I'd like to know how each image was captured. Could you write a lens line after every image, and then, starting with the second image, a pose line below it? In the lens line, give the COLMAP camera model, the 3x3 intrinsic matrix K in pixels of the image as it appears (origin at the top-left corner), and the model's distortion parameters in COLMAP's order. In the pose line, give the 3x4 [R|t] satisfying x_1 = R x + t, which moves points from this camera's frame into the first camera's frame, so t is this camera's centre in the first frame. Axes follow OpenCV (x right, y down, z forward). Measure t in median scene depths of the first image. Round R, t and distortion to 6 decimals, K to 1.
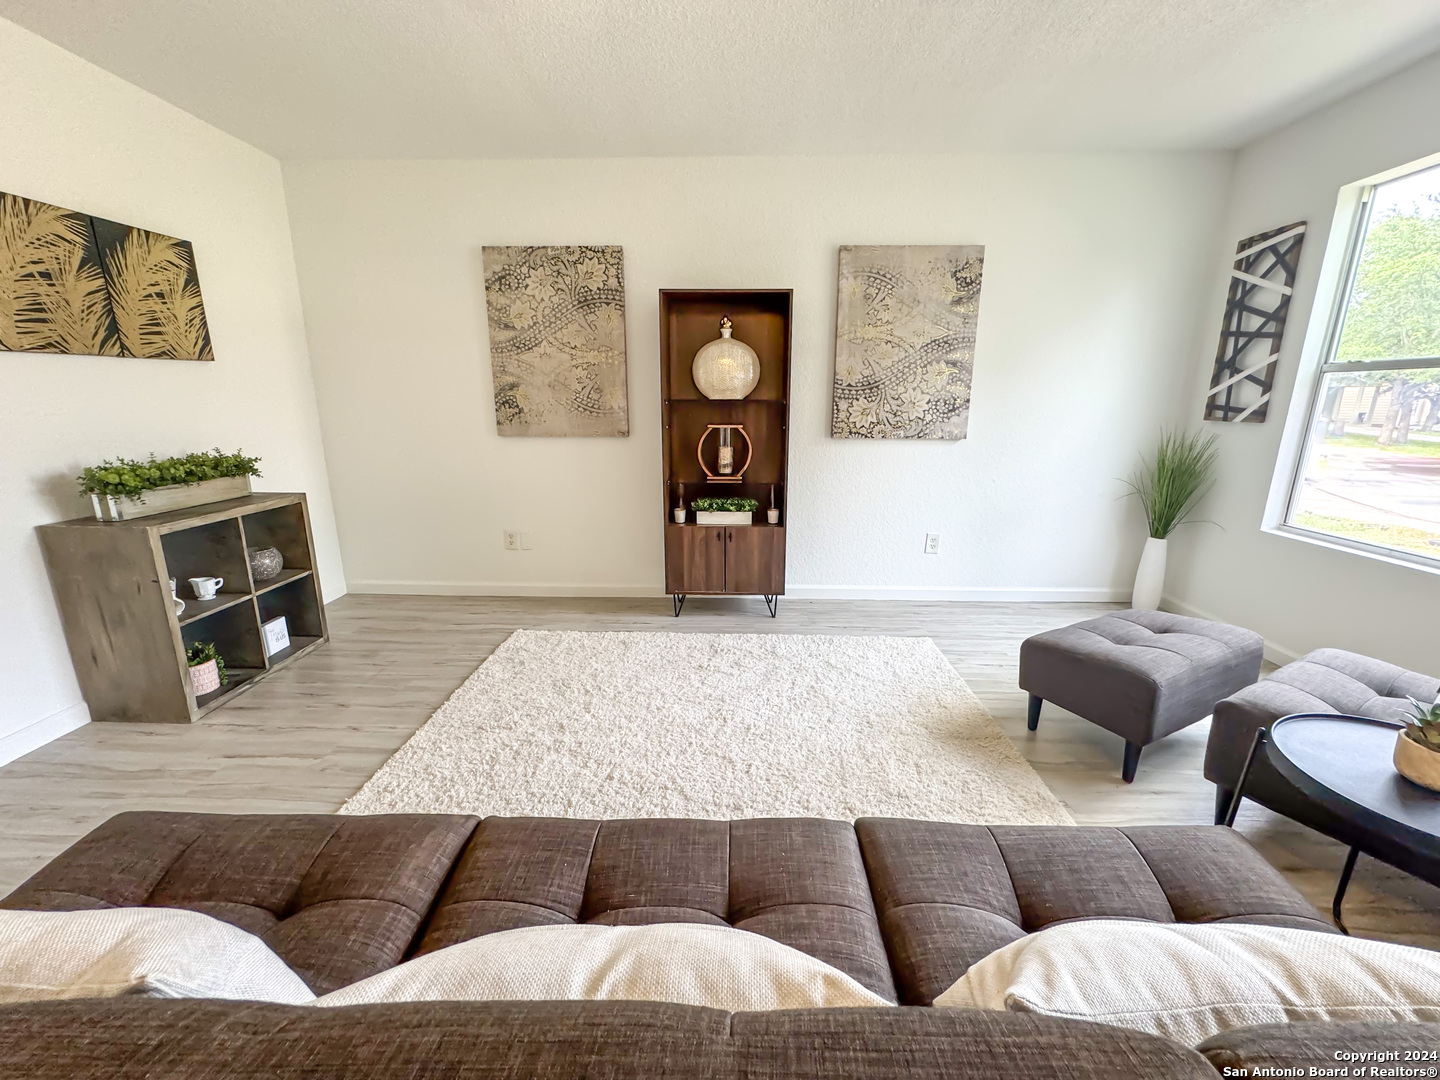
lens RADIAL K [[601.2, 0, 720.0], [0, 601.2, 540.0], [0, 0, 1]] dist [0.000591, 0.000304]
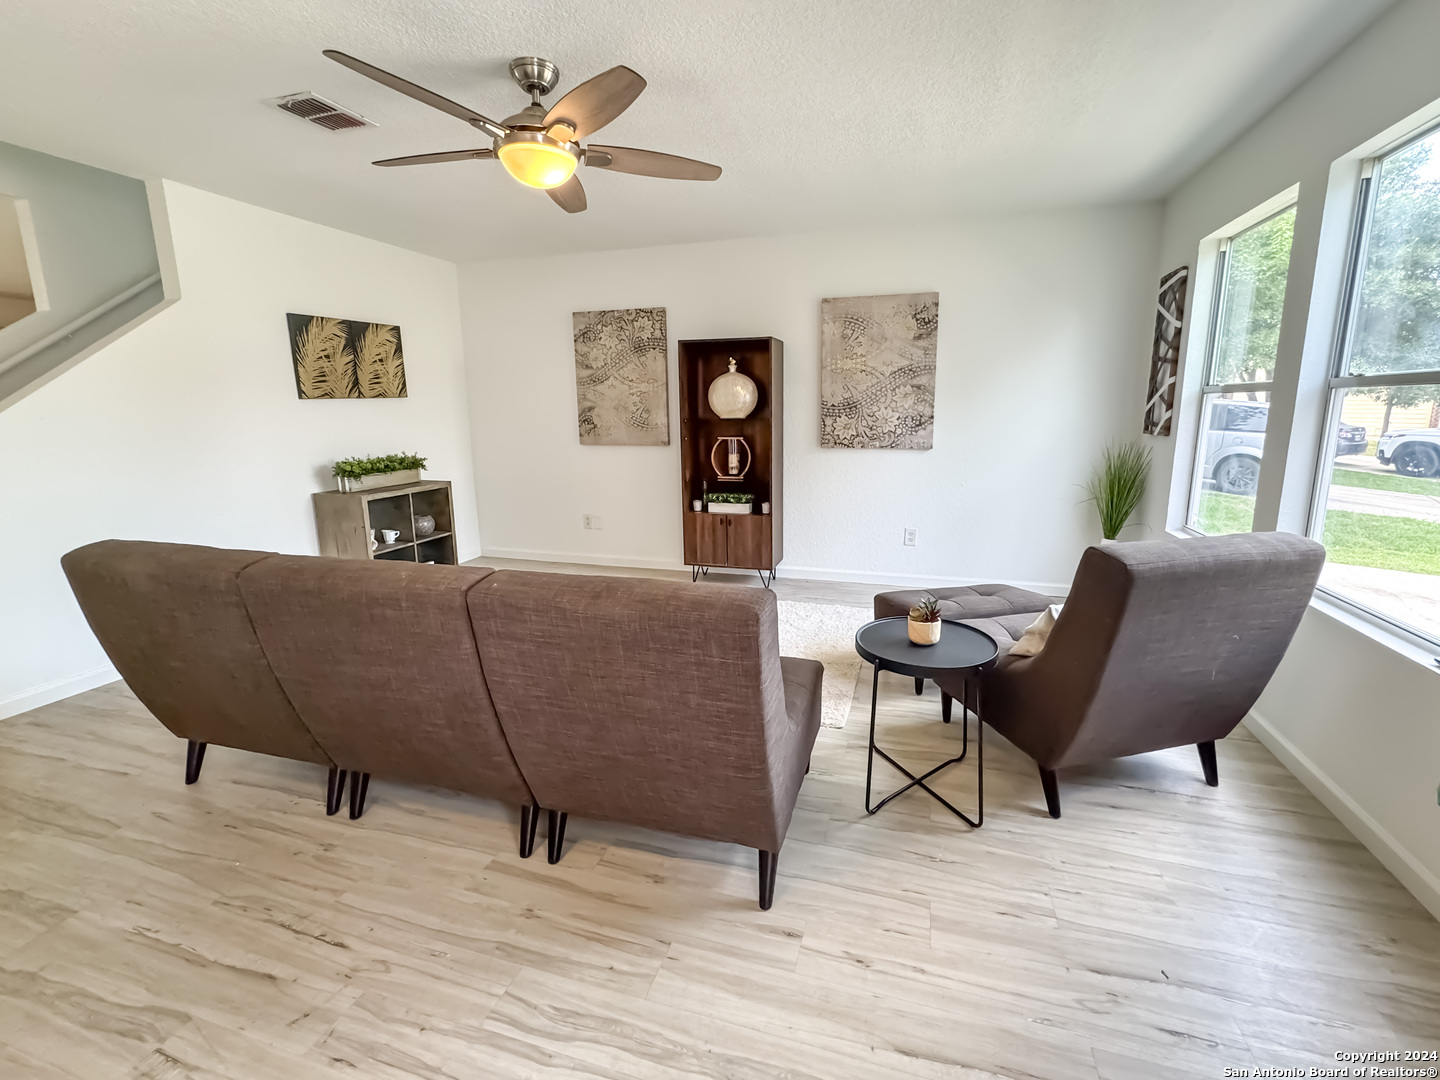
lens RADIAL K [[637.9, 0, 719.8], [0, 637.9, 518.6], [0, 0, 1]] dist [-0.000469, -0.000123]
pose [[0.962117, 0.035708, -0.270287, 0.367505], [-0.050393, 0.997595, -0.047586, 0.053080], [0.267937, 0.059404, 0.961603, -0.332608]]
